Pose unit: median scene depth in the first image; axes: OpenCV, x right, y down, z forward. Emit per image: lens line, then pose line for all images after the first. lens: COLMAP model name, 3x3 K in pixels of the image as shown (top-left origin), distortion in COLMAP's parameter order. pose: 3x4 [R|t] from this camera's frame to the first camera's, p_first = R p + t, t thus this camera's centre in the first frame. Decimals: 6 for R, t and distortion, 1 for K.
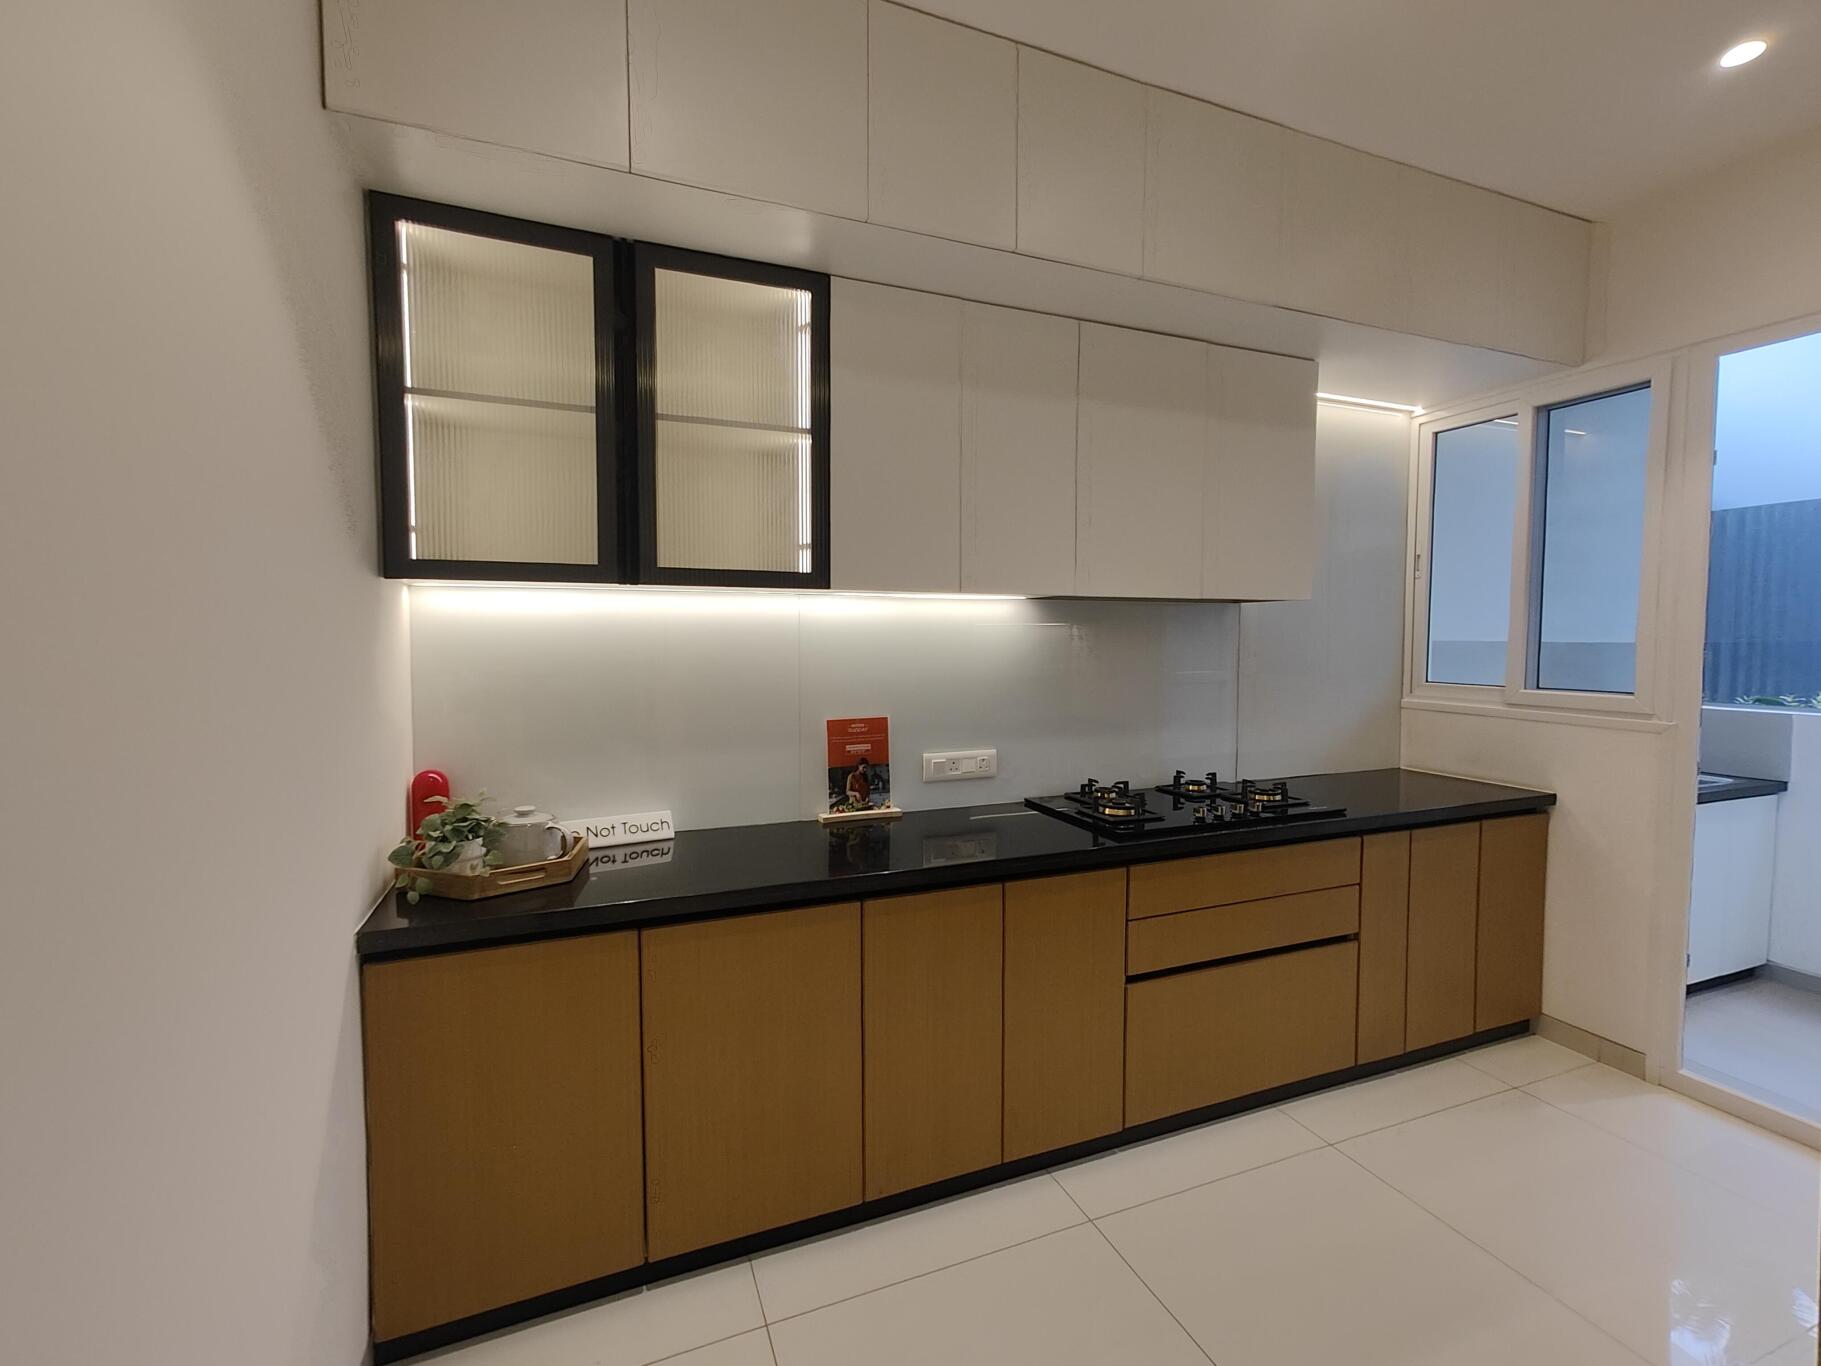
lens RADIAL K [[798.4, 0, 912.9], [0, 798.4, 696.5], [0, 0, 1]] dist [0.000122, -0.000494]
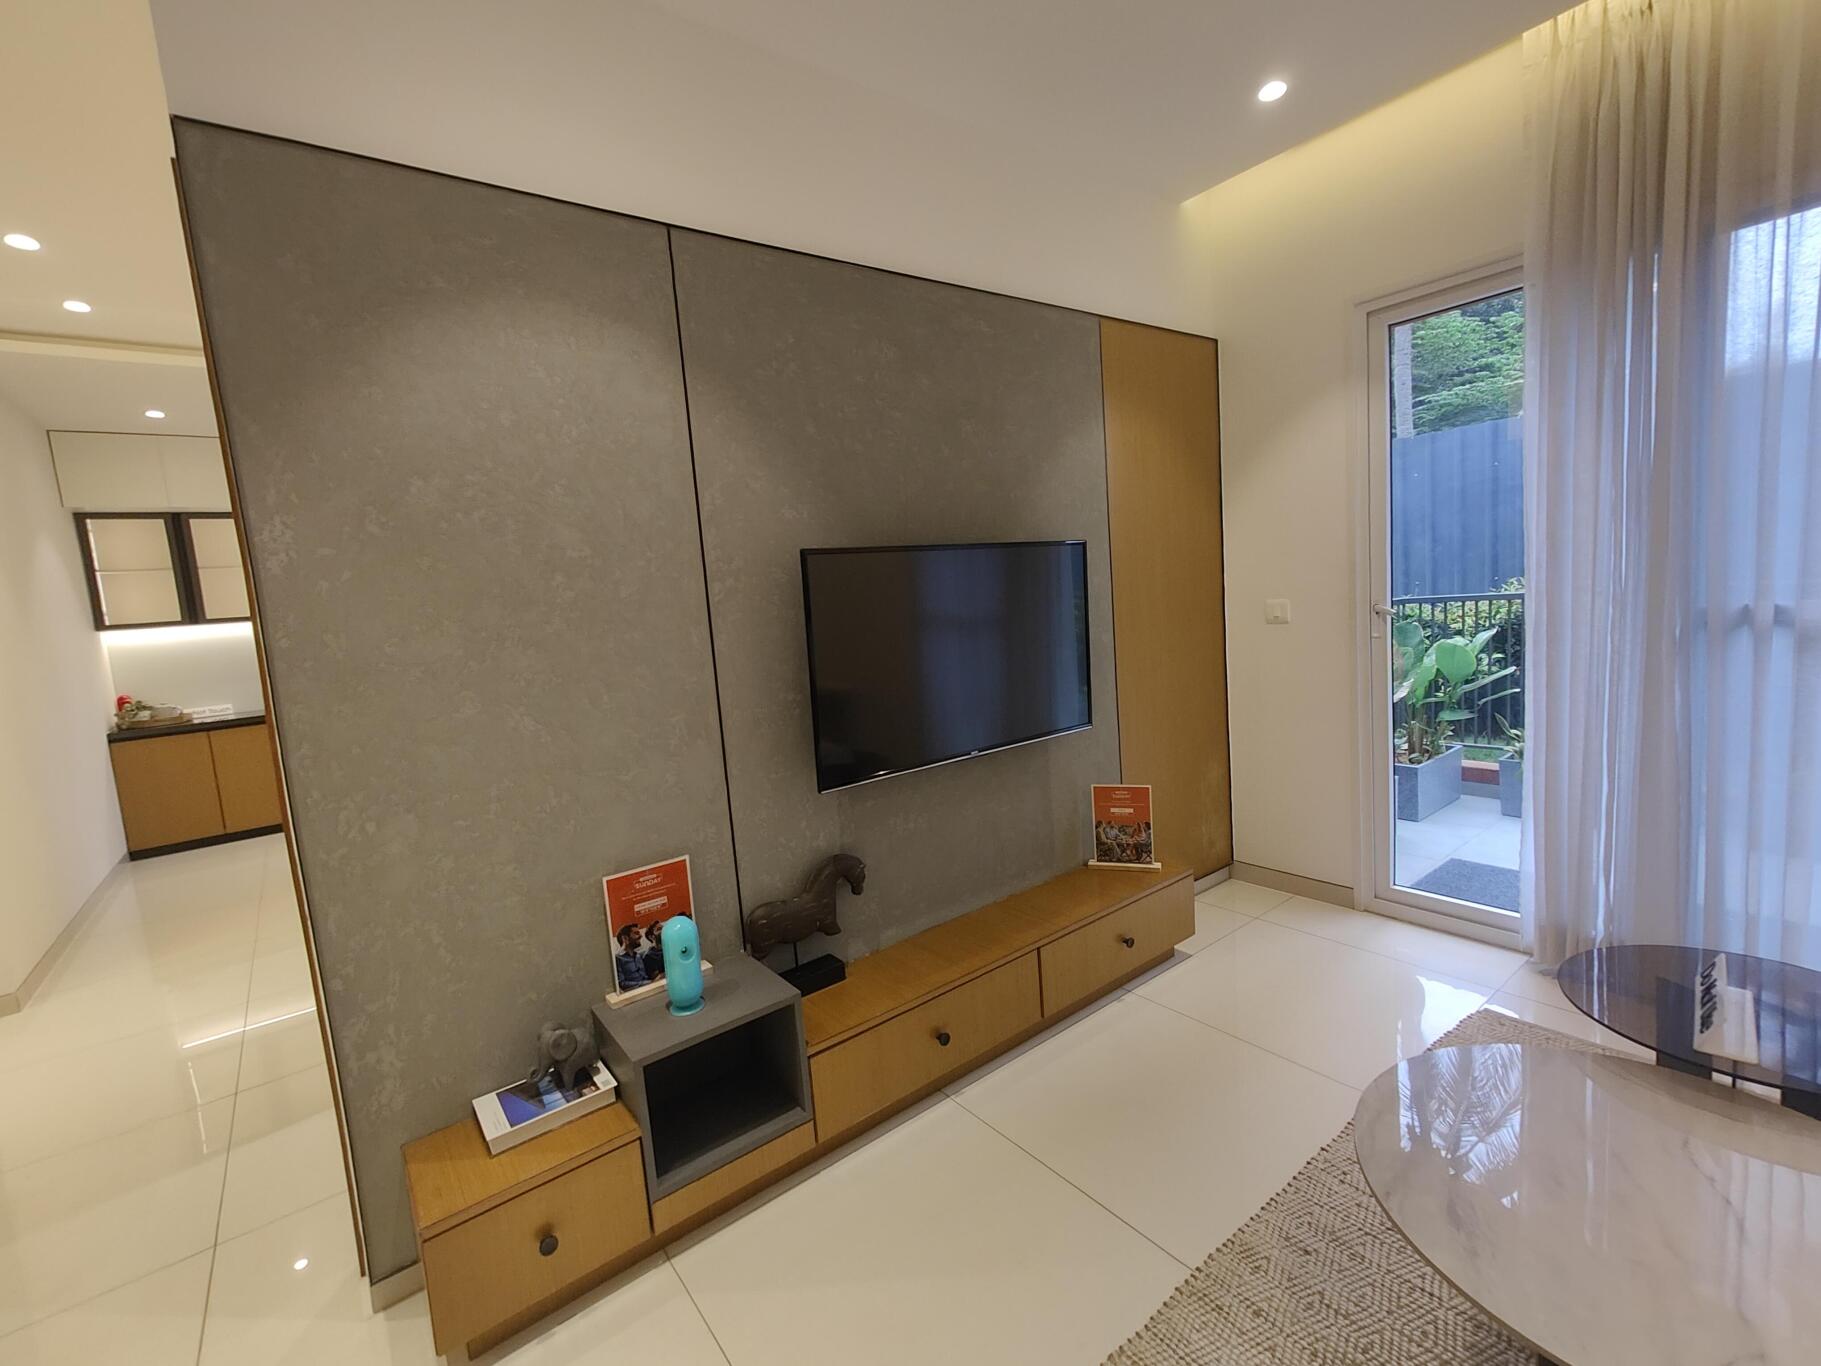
lens RADIAL K [[798.4, 0, 912.5], [0, 798.4, 680.7], [0, 0, 1]] dist [0.000122, -0.000494]
pose [[0.958692, -0.103914, 0.264787, 1.517851], [0.093071, 0.994237, 0.053210, 0.171451], [-0.268790, -0.026368, 0.962838, -2.804680]]
